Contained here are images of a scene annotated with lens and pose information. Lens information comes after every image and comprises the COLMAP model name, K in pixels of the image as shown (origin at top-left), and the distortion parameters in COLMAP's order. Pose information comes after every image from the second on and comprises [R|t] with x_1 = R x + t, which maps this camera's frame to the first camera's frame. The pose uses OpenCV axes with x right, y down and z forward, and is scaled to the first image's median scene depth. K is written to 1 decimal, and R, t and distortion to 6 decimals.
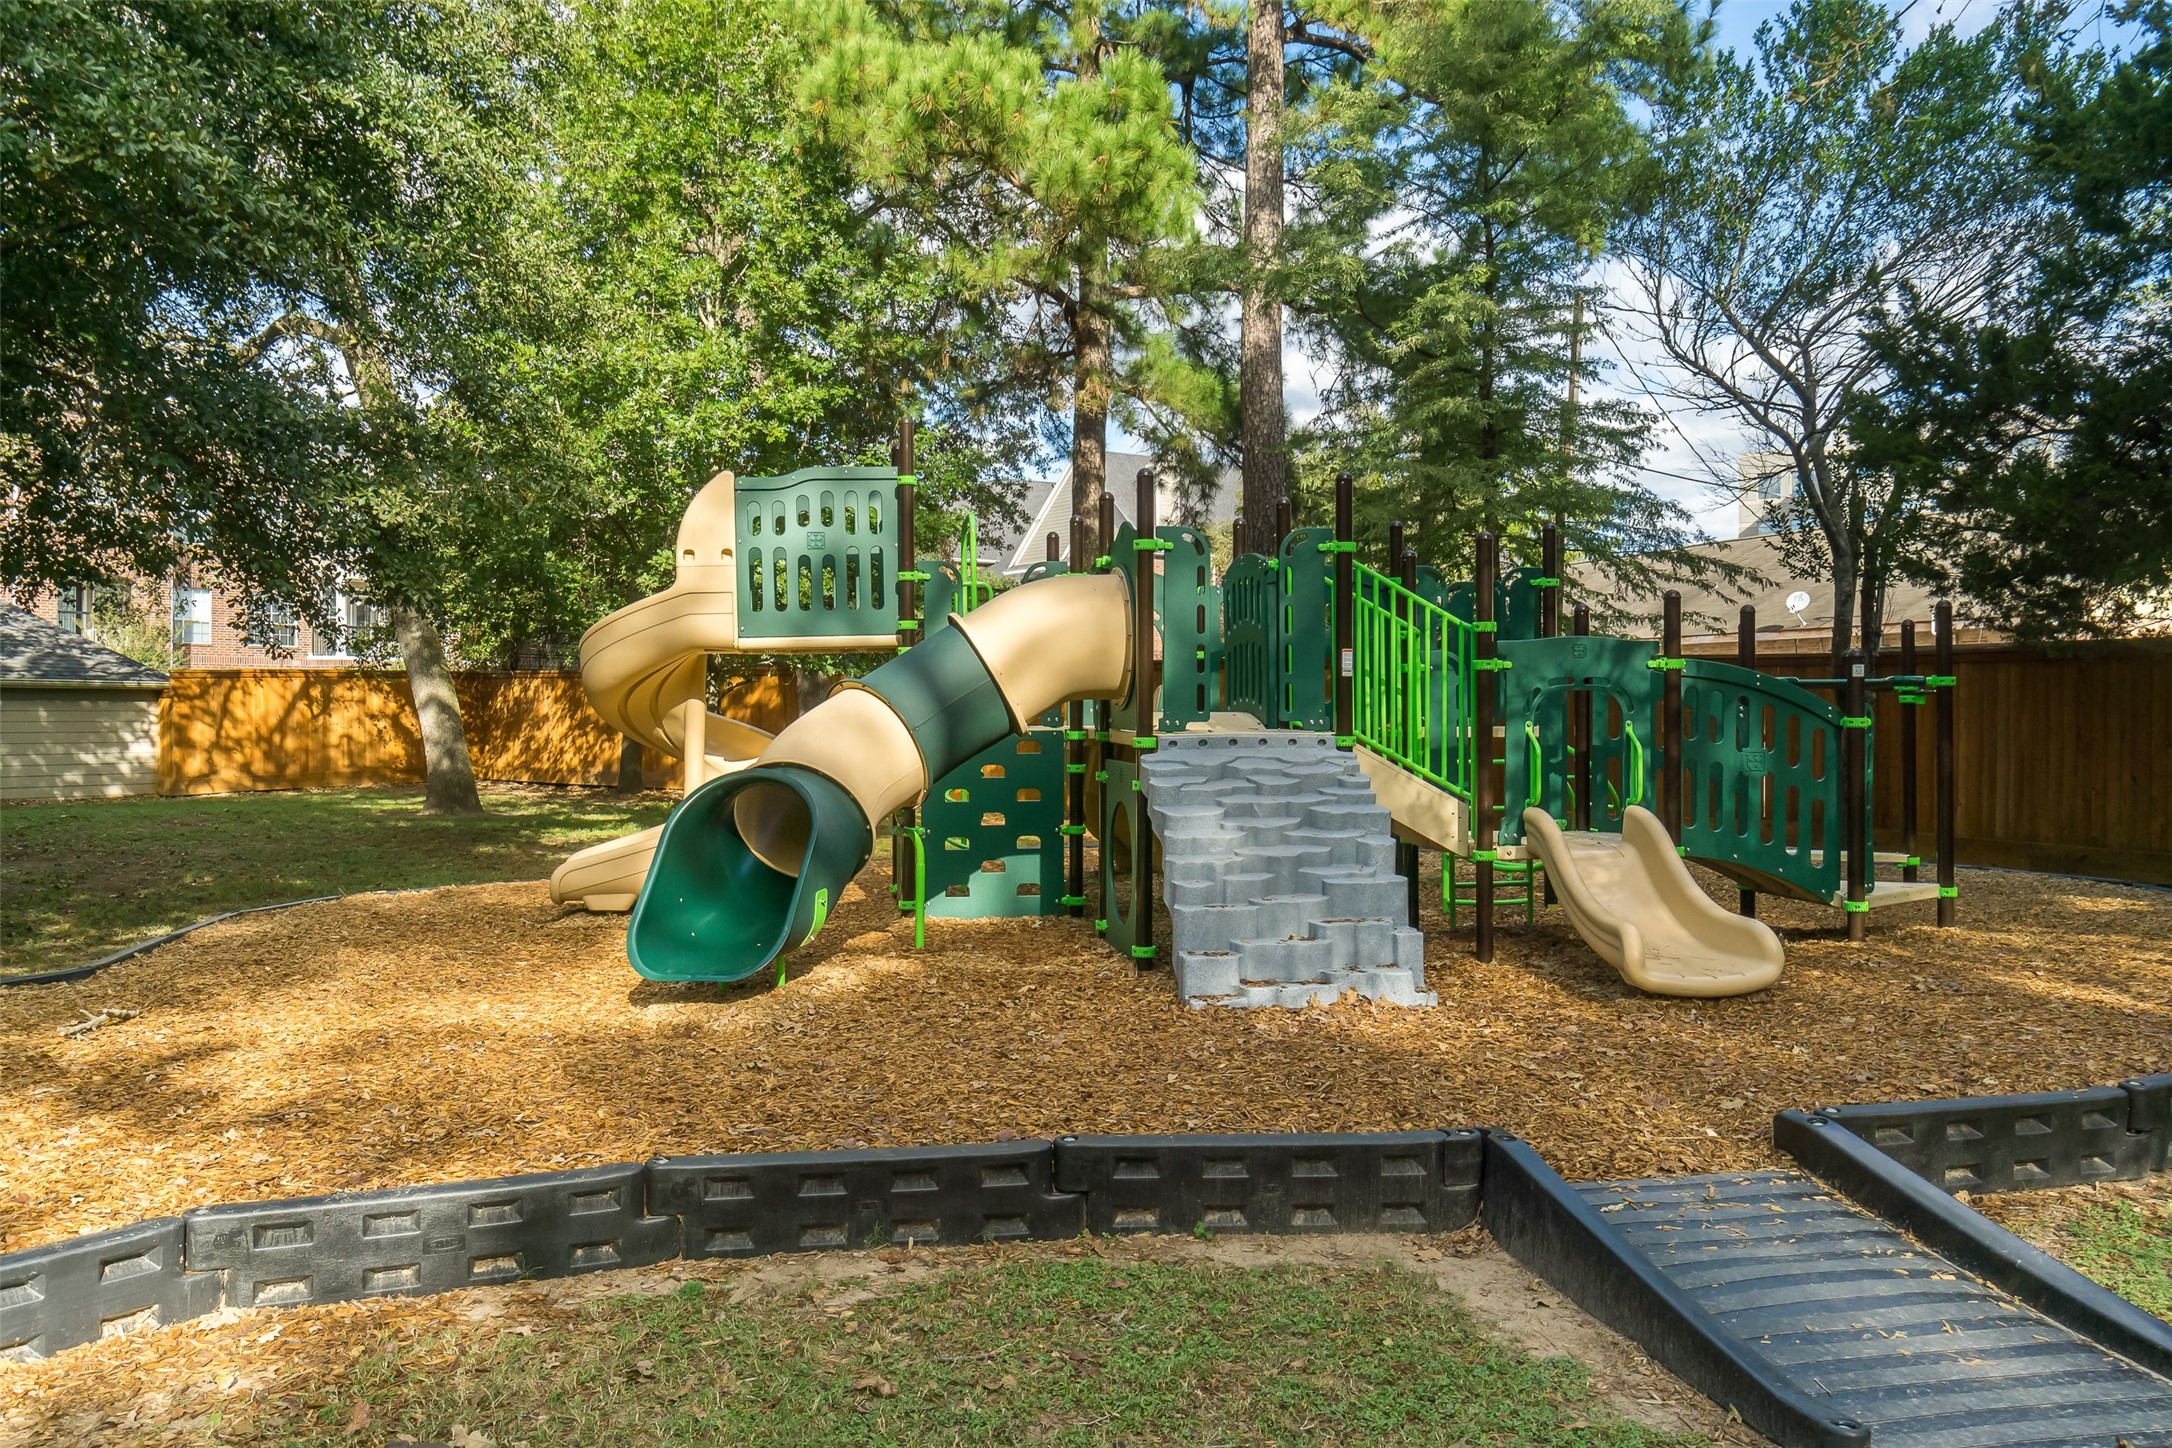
lens RADIAL K [[1642.8, 0, 1083.2], [0, 1642.8, 721.4], [0, 0, 1]] dist [0.008326, -0.000794]
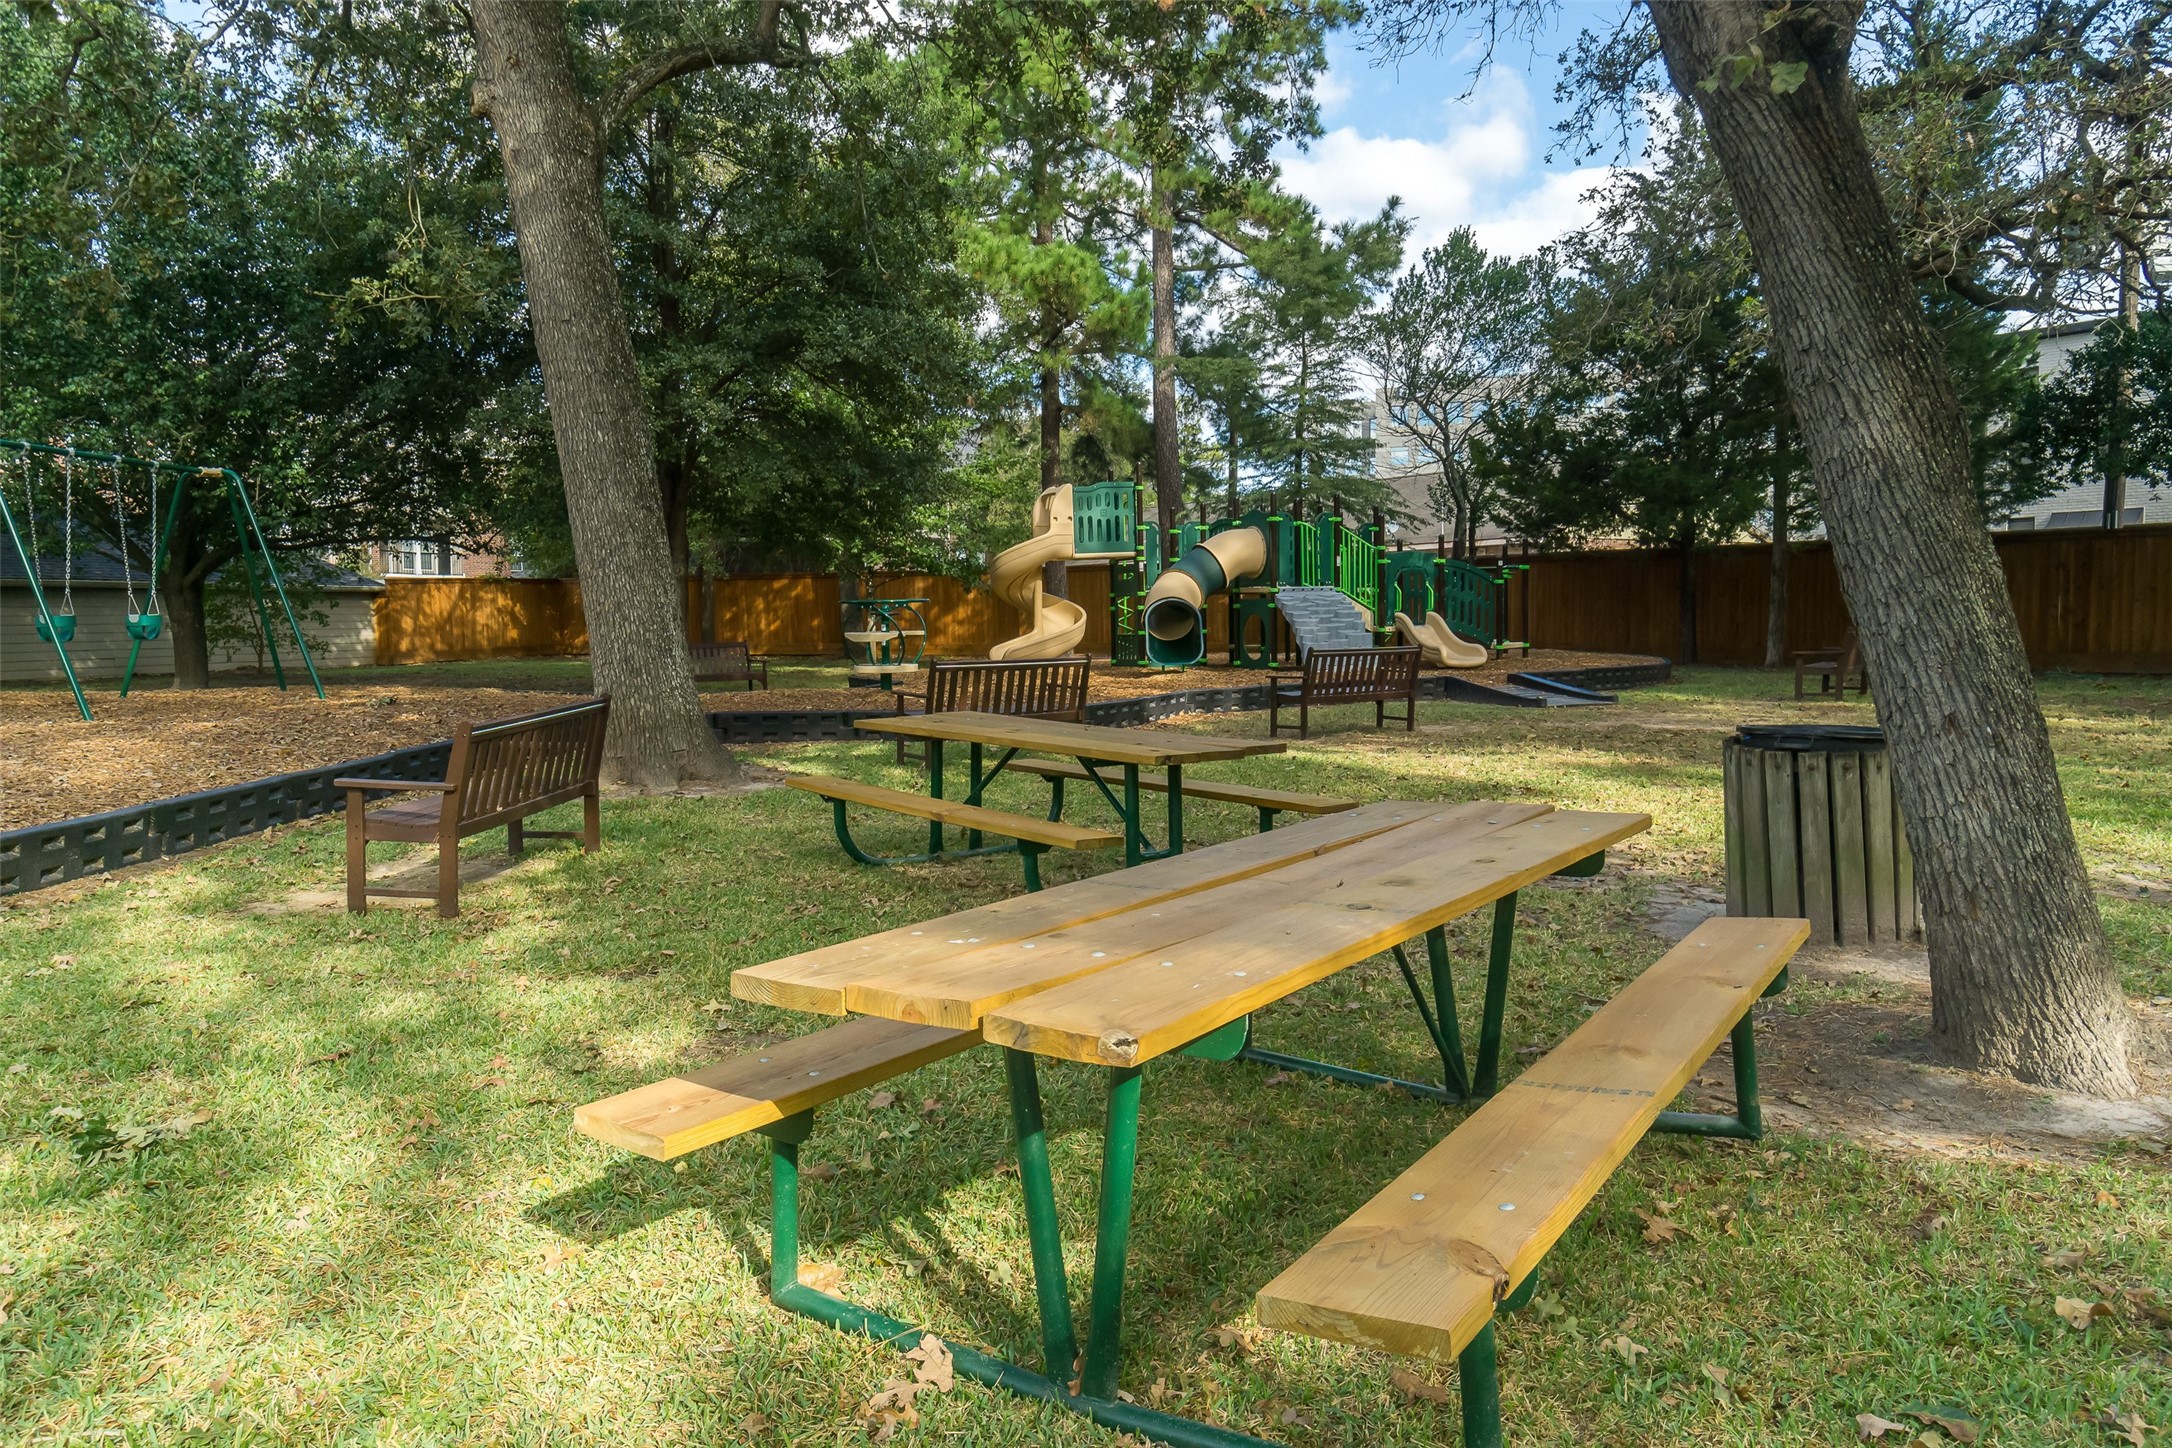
lens RADIAL K [[1531.1, 0, 1088.3], [0, 1531.1, 723.6], [0, 0, 1]] dist [0.002643, 0.001268]
pose [[0.967618, -0.033305, 0.250213, -0.488934], [0.018263, 0.997897, 0.062200, 0.037464], [-0.251759, -0.055616, 0.966191, -0.764581]]
